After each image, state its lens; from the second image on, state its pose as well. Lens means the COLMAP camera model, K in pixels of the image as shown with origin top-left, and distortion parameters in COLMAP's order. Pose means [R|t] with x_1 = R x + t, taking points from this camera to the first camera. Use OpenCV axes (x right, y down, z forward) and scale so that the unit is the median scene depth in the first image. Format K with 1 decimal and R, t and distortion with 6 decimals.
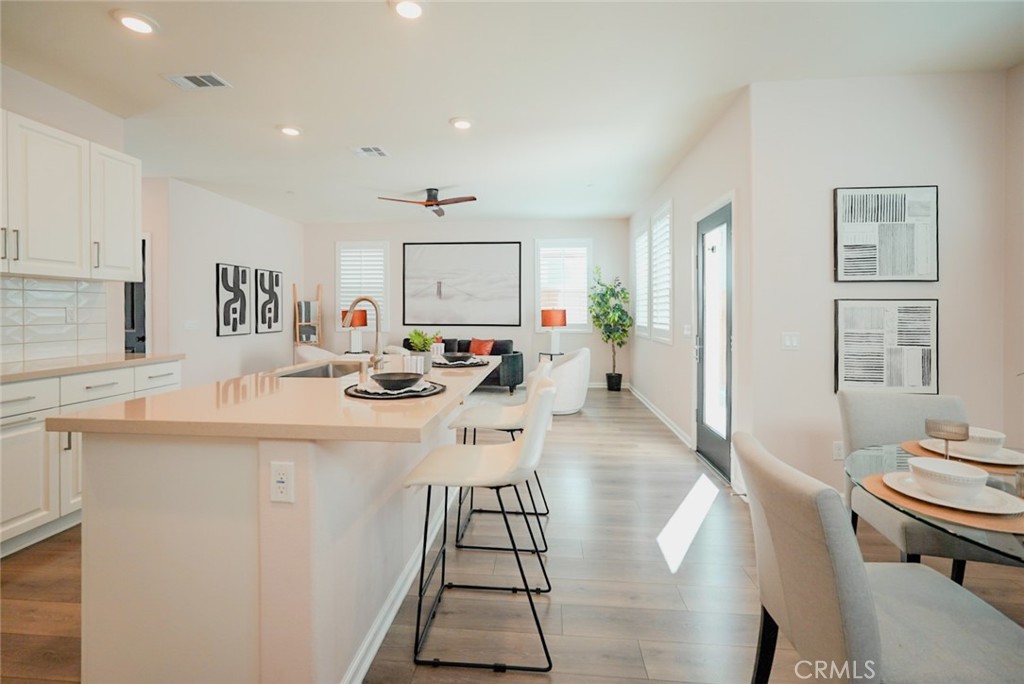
lens RADIAL K [[467.0, 0, 504.6], [0, 467.0, 329.1], [0, 0, 1]] dist [-0.012130, 0.003015]
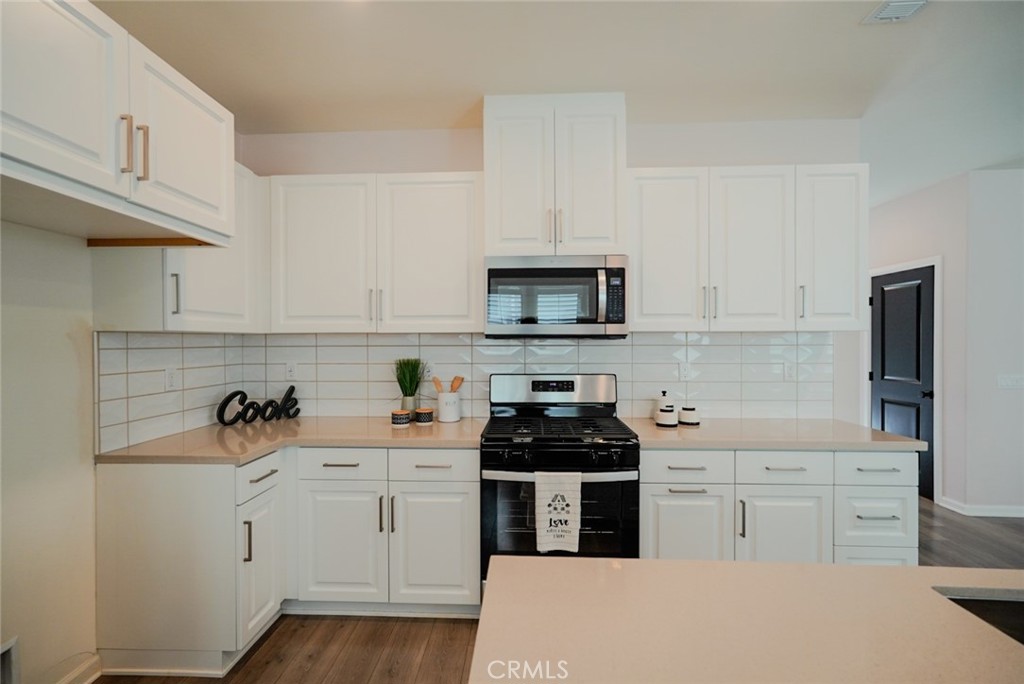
lens RADIAL K [[467.0, 0, 509.3], [0, 467.0, 338.0], [0, 0, 1]] dist [-0.012130, 0.003015]
pose [[0.053705, -0.008509, -0.998521, -0.053432], [-0.034113, 0.999364, -0.010351, -0.038654], [0.997974, 0.034618, 0.053380, 0.248702]]
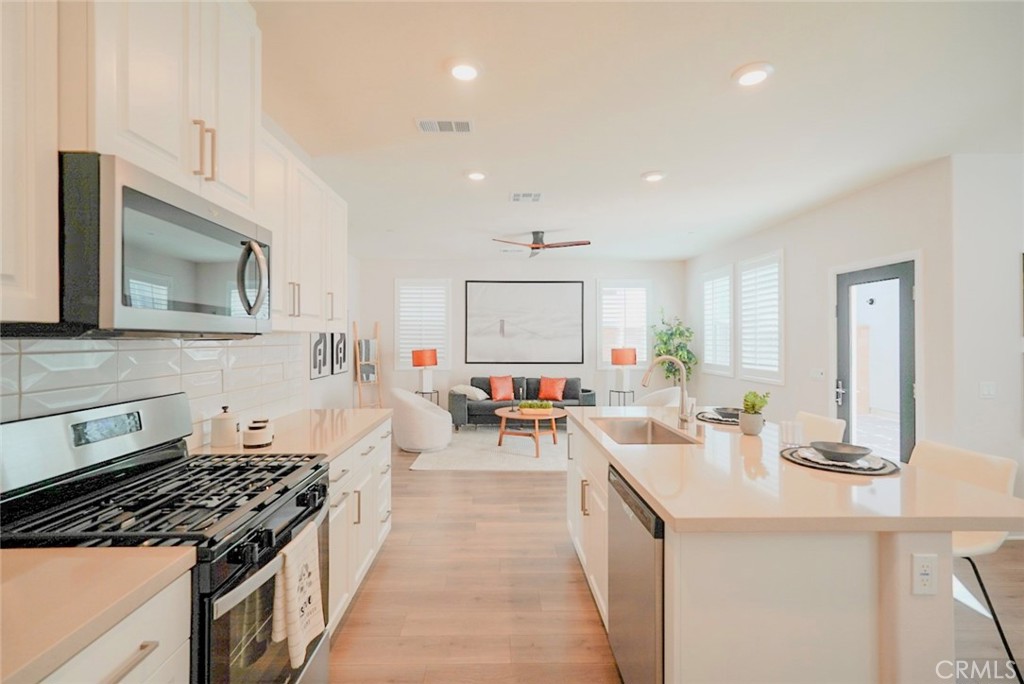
lens RADIAL K [[467.0, 0, 486.5], [0, 467.0, 339.2], [0, 0, 1]] dist [-0.012130, 0.003015]
pose [[0.995703, -0.000873, 0.092599, -0.359383], [0.004121, 0.999383, -0.034891, -0.034245], [-0.092511, 0.035122, 0.995092, 0.019771]]
